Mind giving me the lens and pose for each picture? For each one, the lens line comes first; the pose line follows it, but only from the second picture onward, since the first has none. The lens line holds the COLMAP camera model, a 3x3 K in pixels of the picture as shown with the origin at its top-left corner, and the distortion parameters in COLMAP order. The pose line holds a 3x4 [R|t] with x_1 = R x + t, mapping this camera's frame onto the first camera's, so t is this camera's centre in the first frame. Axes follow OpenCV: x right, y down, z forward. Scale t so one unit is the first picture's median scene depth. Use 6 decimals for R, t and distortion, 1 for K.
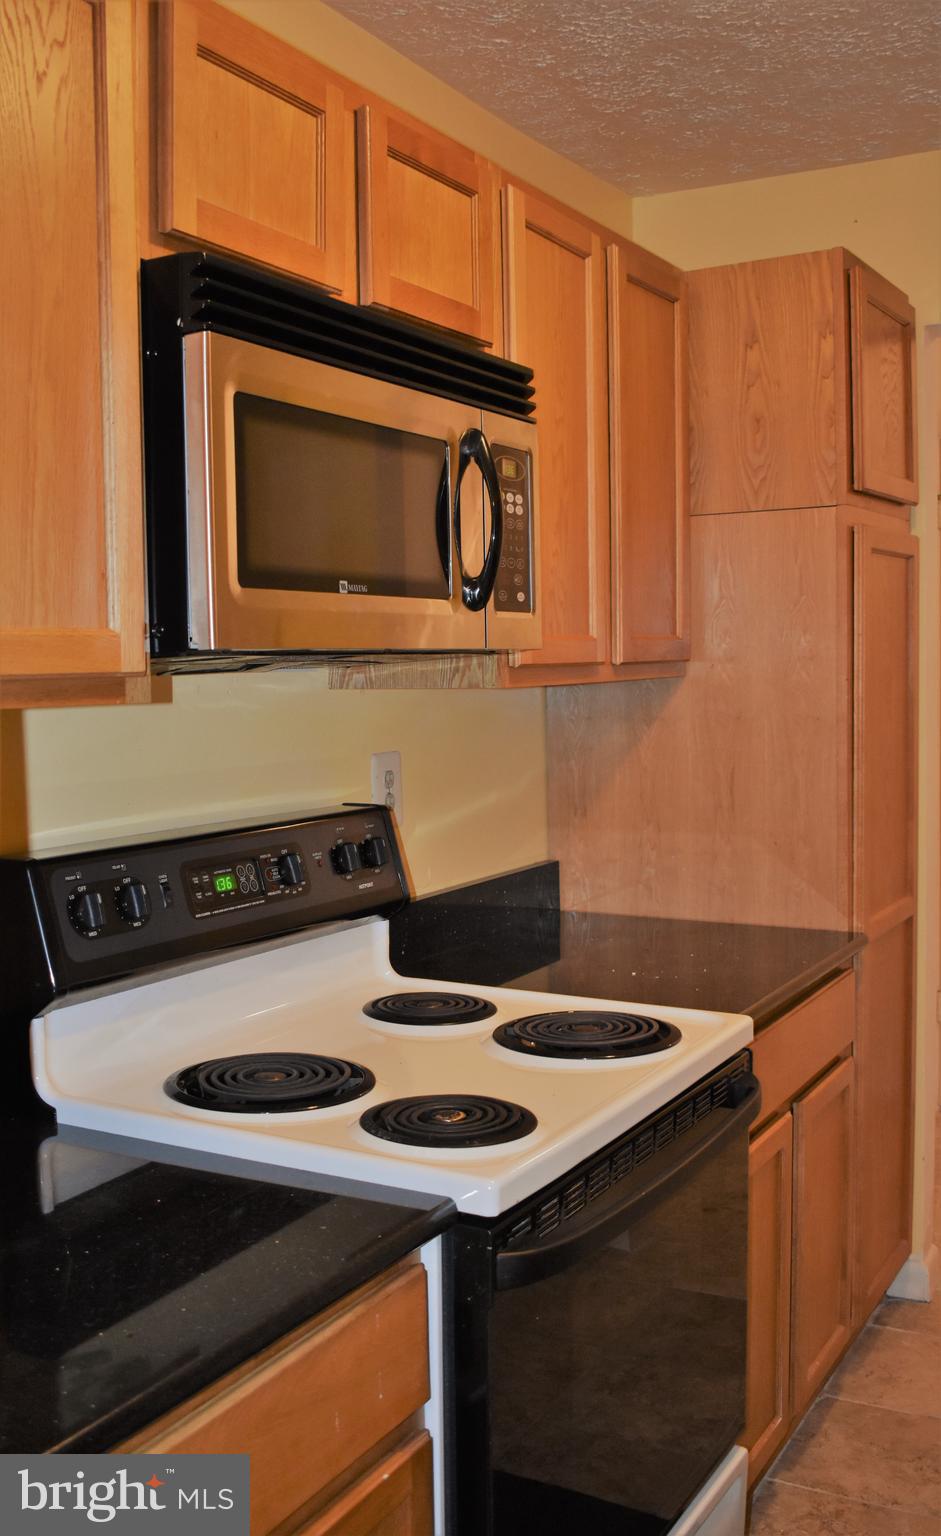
lens RADIAL K [[1423.8, 0, 468.4], [0, 1423.8, 782.6], [0, 0, 1]] dist [-0.086043, 0.000000]
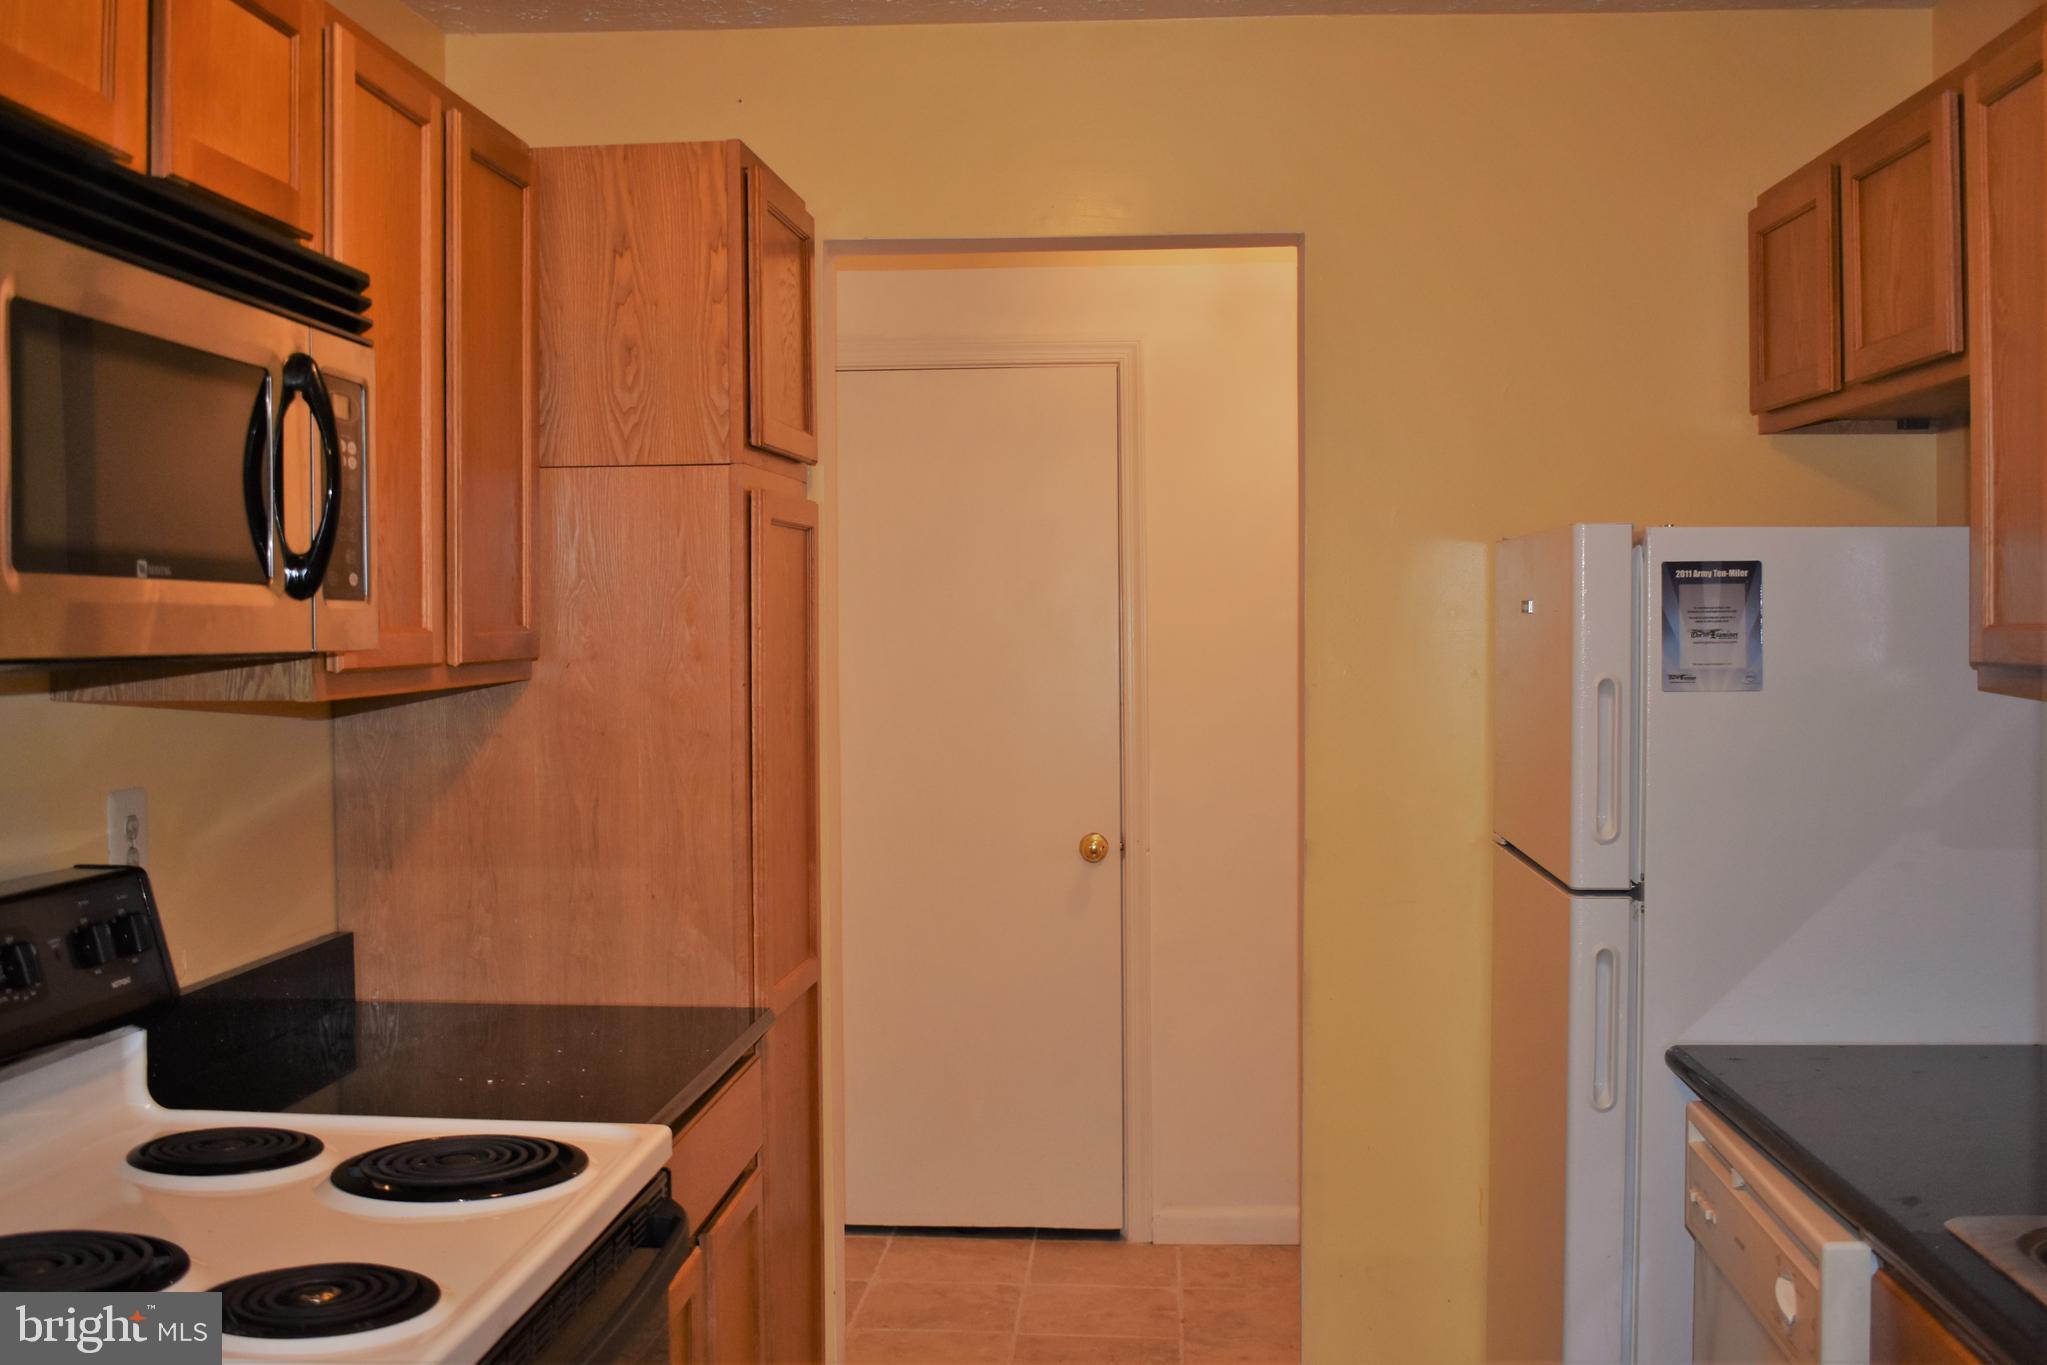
lens RADIAL K [[1974.2, 0, 1010.7], [0, 1974.2, 674.7], [0, 0, 1]] dist [-0.088001, 0.000000]
pose [[0.896337, 0.005457, 0.443340, -0.097406], [0.022728, 0.998044, -0.058237, -0.012953], [-0.442790, 0.062276, 0.894460, -0.052116]]
